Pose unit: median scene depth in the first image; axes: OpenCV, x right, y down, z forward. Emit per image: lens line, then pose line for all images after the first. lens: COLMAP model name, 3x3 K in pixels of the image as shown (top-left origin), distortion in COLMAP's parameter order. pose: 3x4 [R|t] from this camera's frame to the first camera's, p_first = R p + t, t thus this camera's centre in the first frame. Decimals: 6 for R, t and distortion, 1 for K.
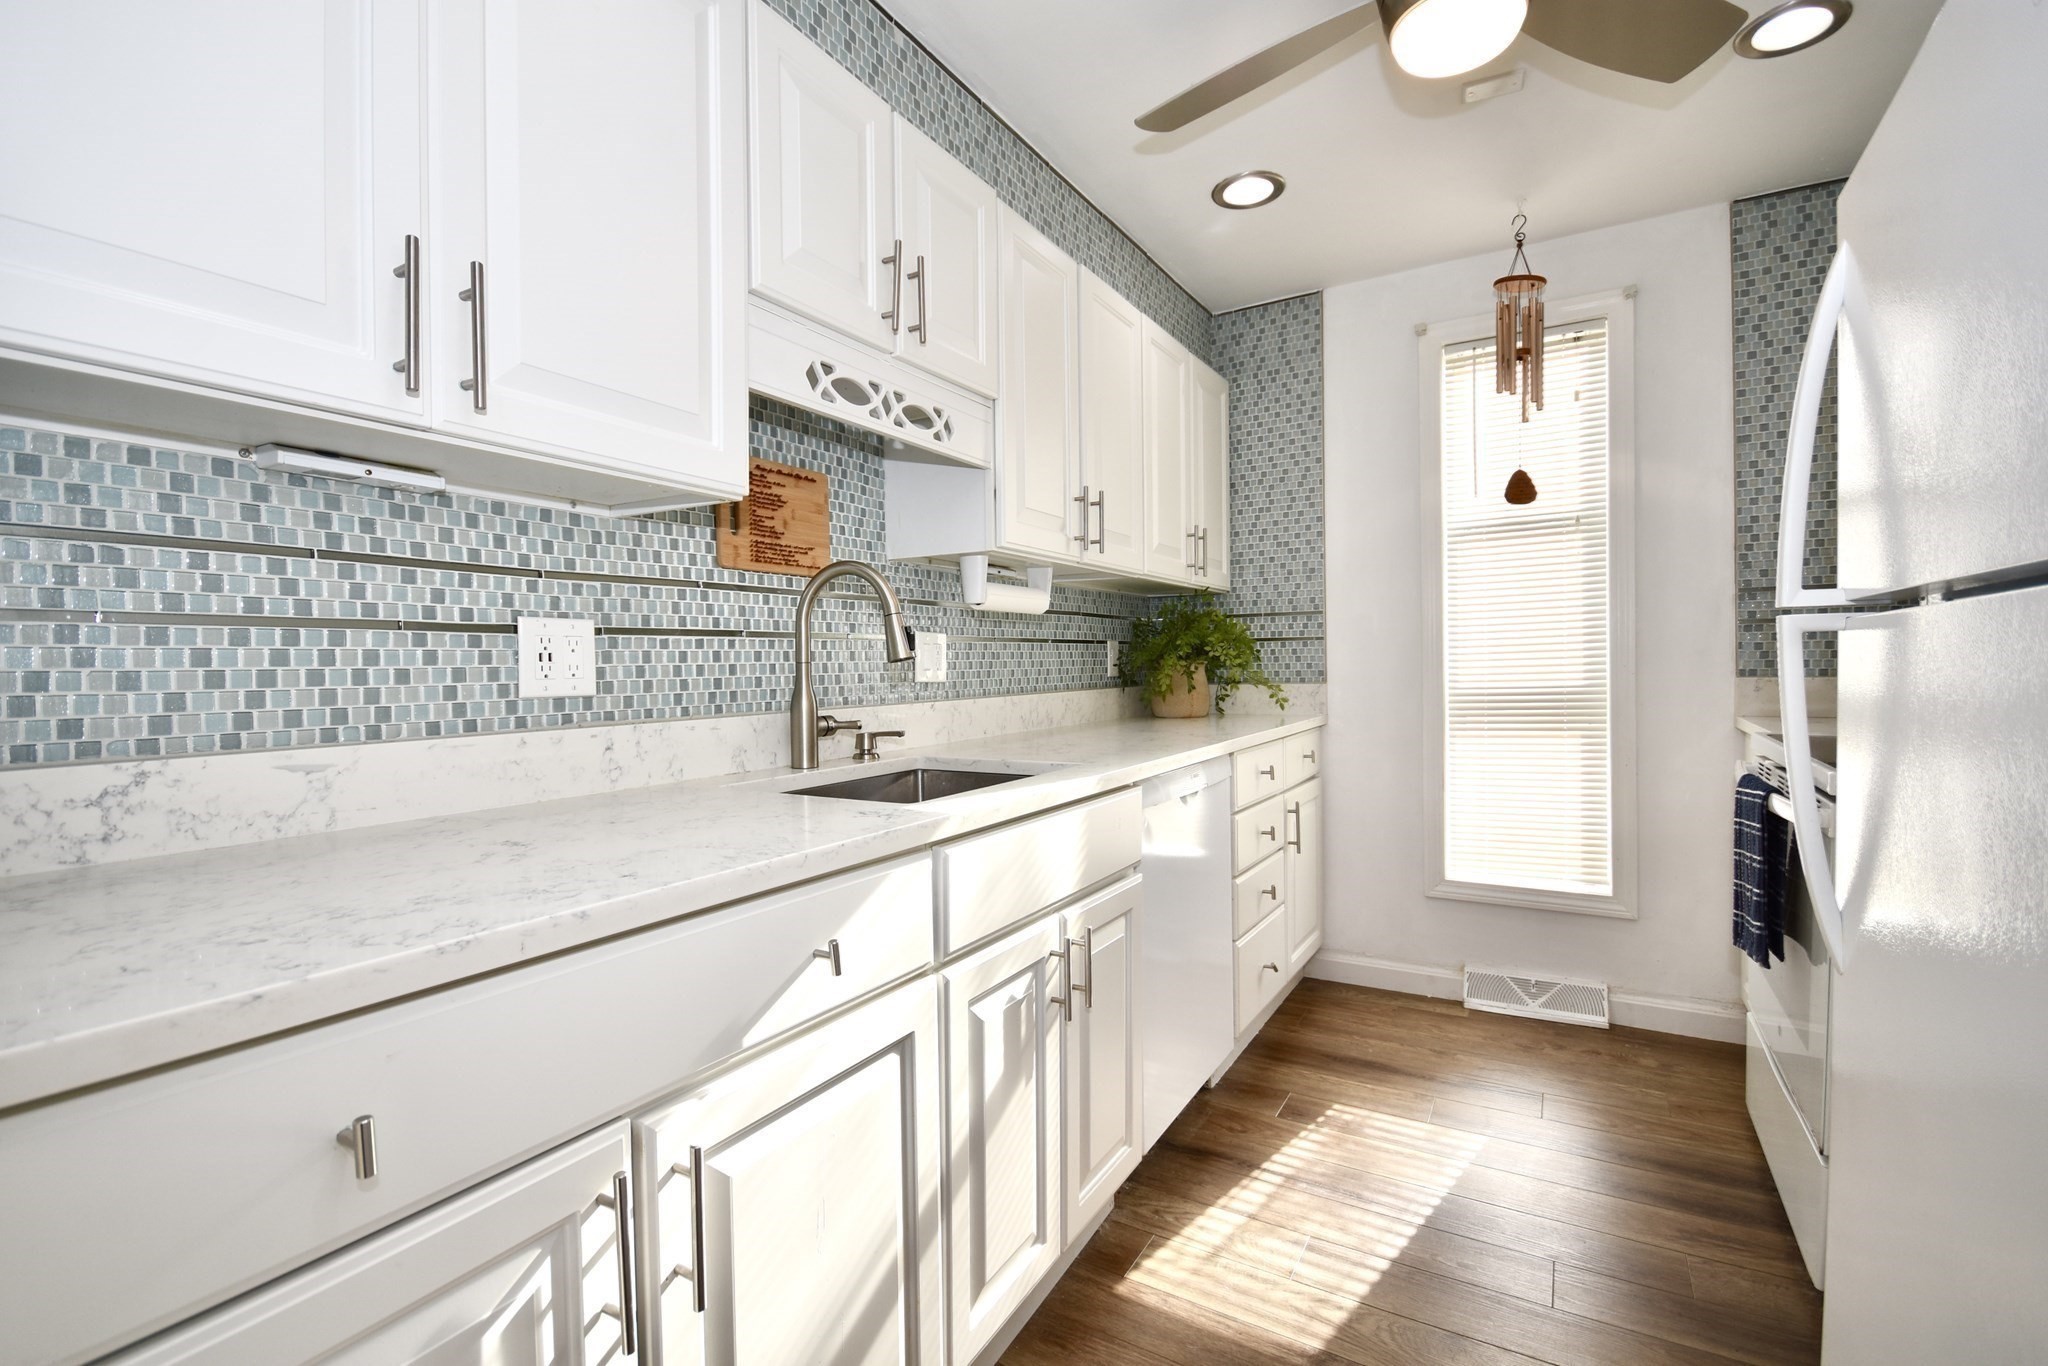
lens RADIAL K [[917.4, 0, 1027.6], [0, 917.4, 683.9], [0, 0, 1]] dist [-0.001640, -0.002902]
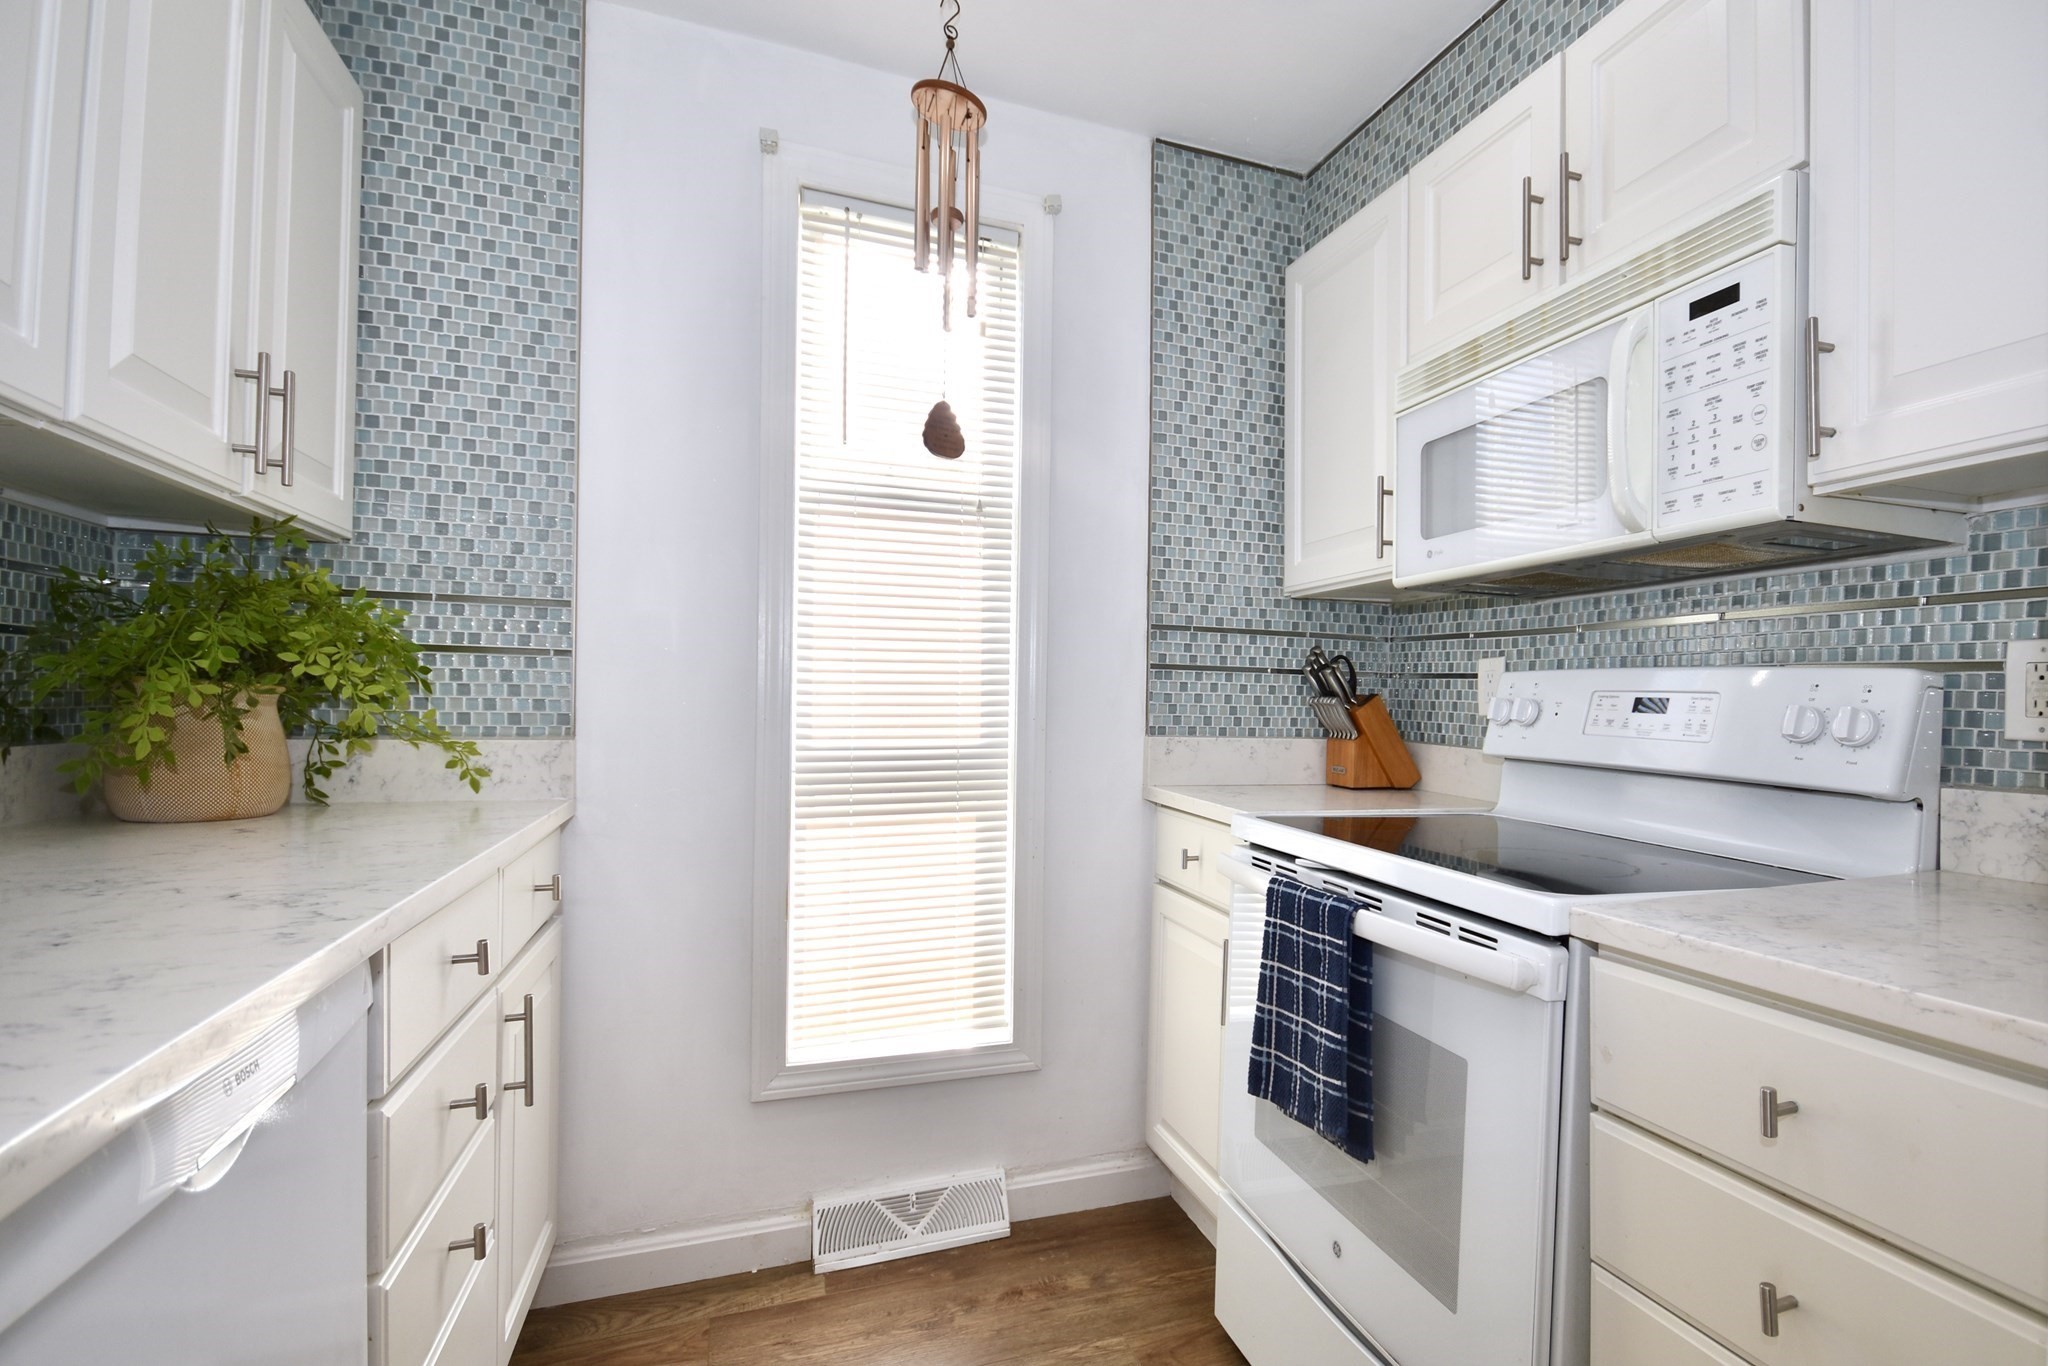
lens RADIAL K [[917.4, 0, 1064.7], [0, 917.4, 712.3], [0, 0, 1]] dist [-0.001640, -0.002902]
pose [[0.613340, 0.022037, 0.789511, 0.082438], [-0.012640, 0.999757, -0.018085, -0.009911], [-0.789718, 0.001113, 0.613469, 0.454891]]
